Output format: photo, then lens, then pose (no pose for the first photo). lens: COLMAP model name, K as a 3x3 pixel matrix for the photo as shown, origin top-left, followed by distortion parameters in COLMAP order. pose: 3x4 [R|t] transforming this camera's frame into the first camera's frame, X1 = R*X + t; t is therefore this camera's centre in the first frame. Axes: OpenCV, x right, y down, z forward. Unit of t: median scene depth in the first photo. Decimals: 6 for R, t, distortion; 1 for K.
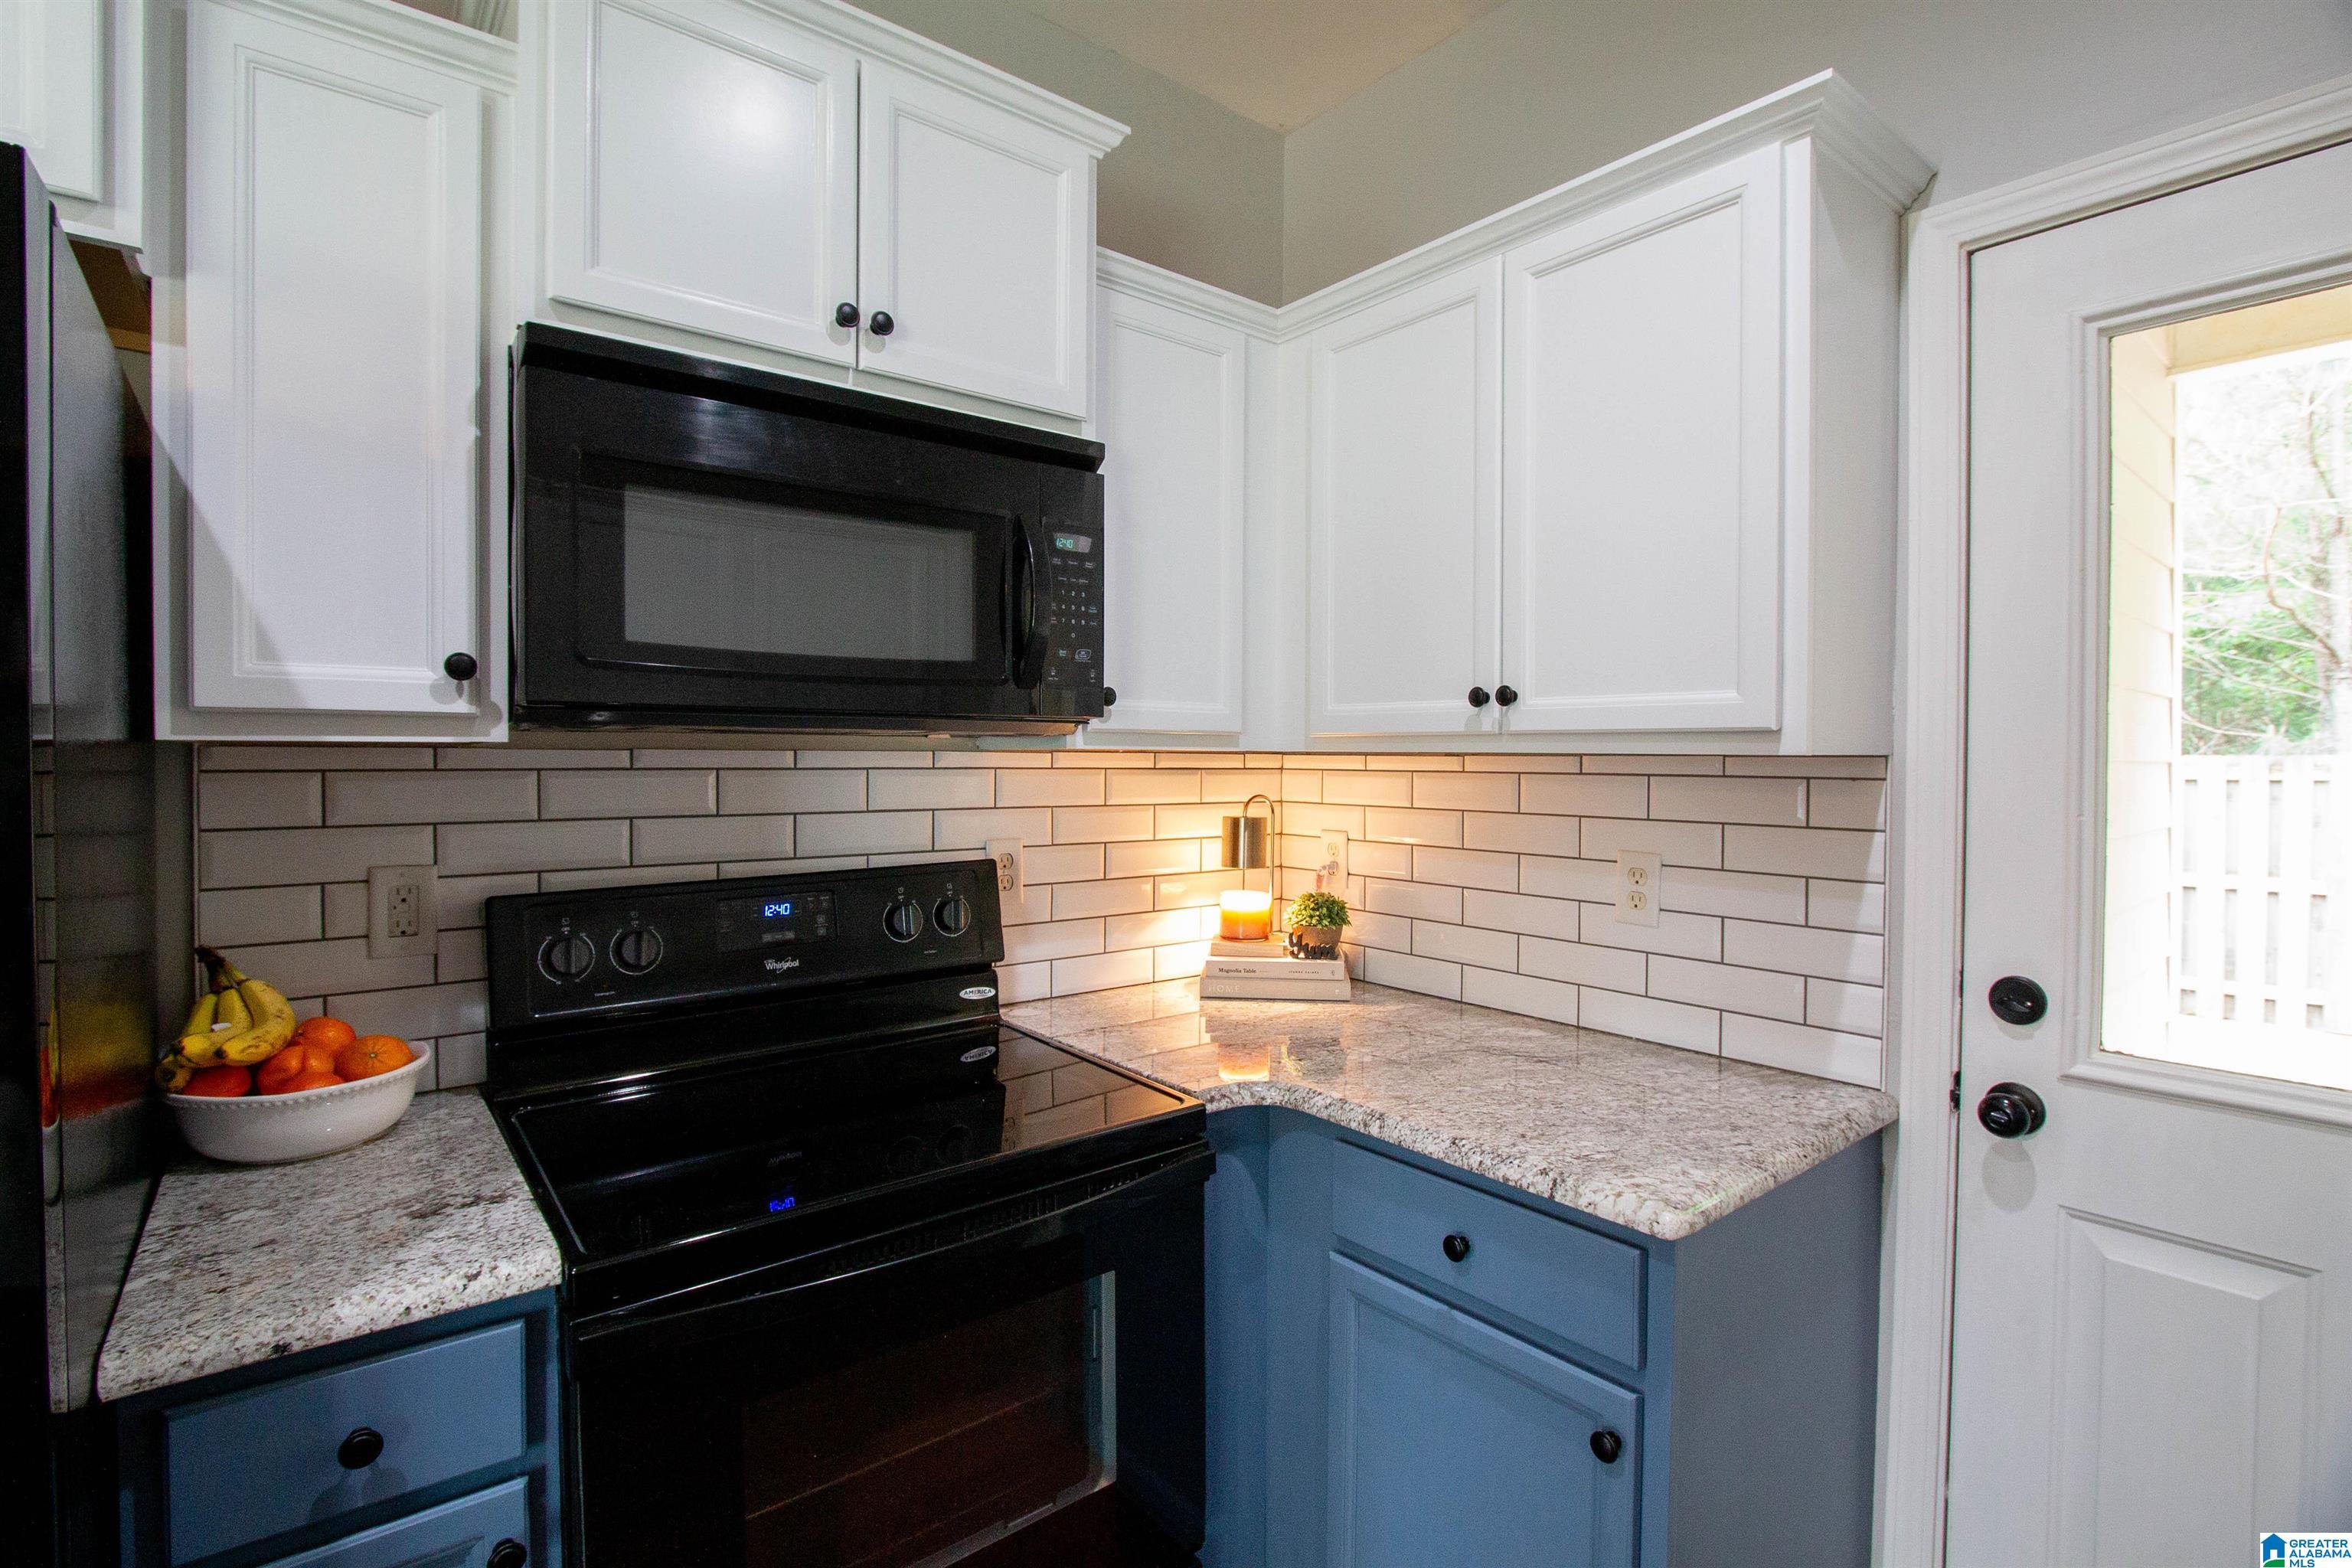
lens RADIAL K [[1102.9, 0, 1169.0], [0, 1102.9, 770.0], [0, 0, 1]] dist [-0.021218, 0.003916]
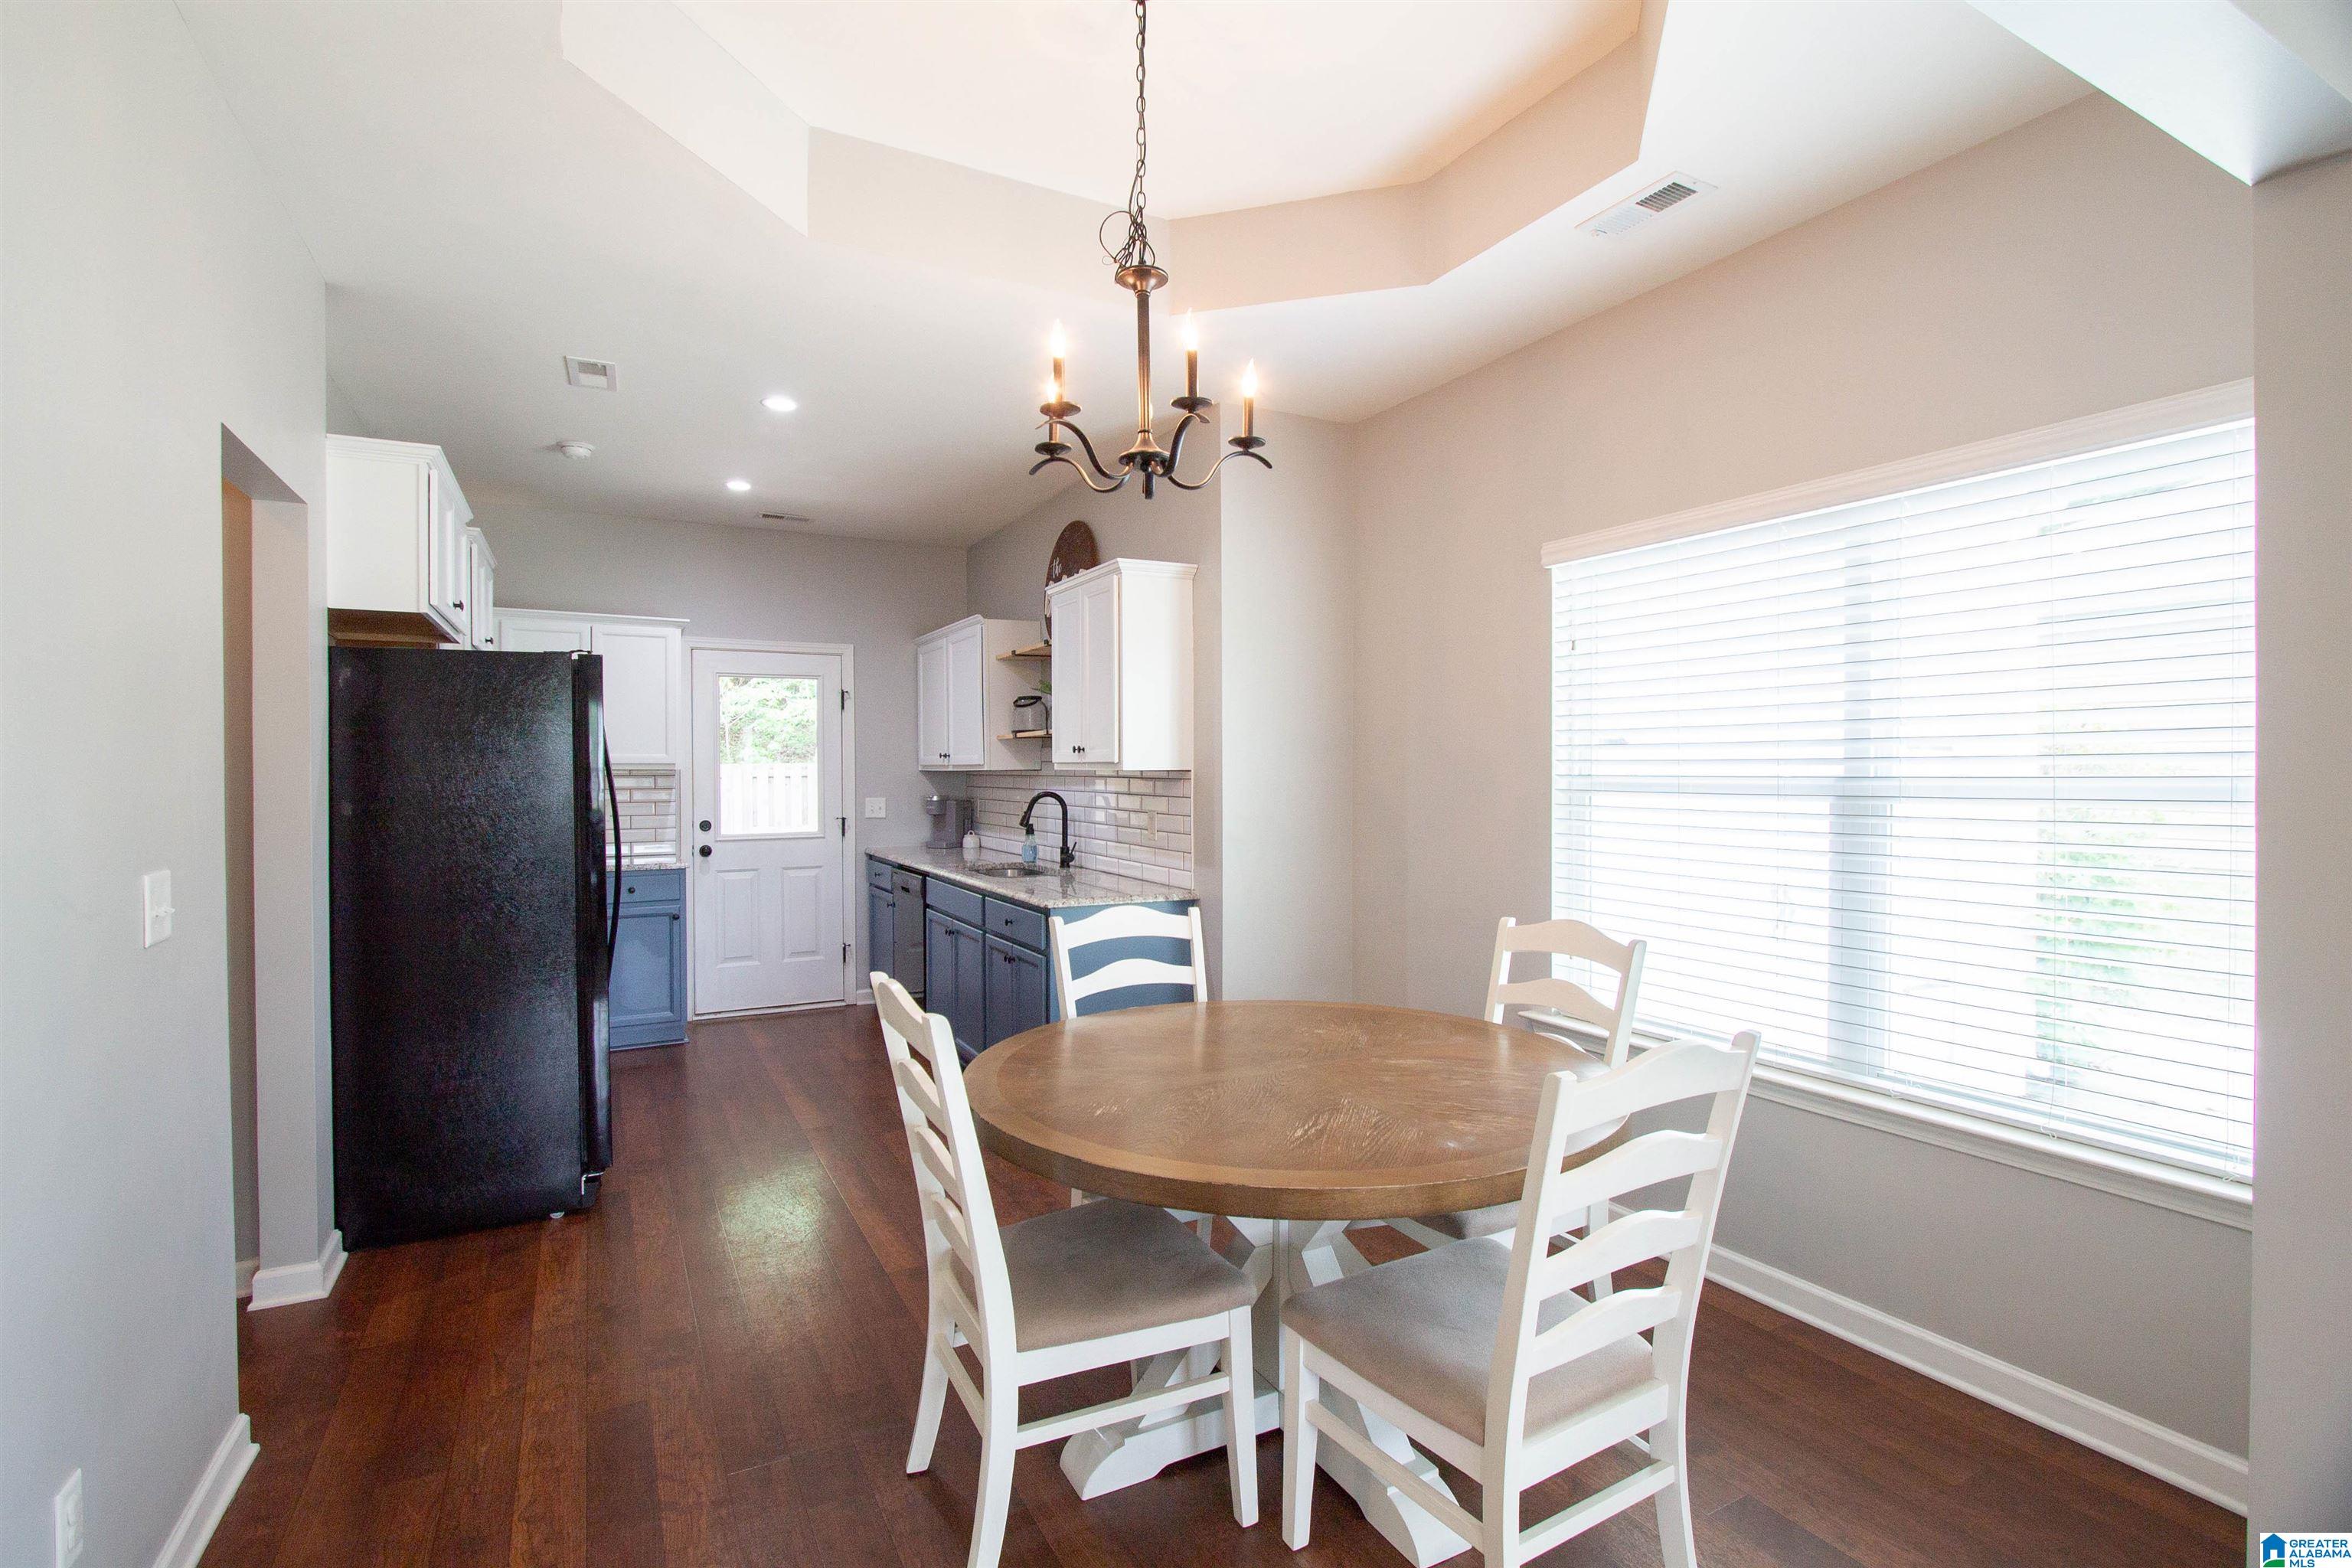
lens RADIAL K [[1102.9, 0, 1171.8], [0, 1102.9, 775.9], [0, 0, 1]] dist [-0.021218, 0.003916]
pose [[0.187142, -0.014514, 0.982226, -3.148458], [0.012469, 0.999845, 0.012399, -0.017345], [-0.982254, 0.009927, 0.187294, -1.633701]]
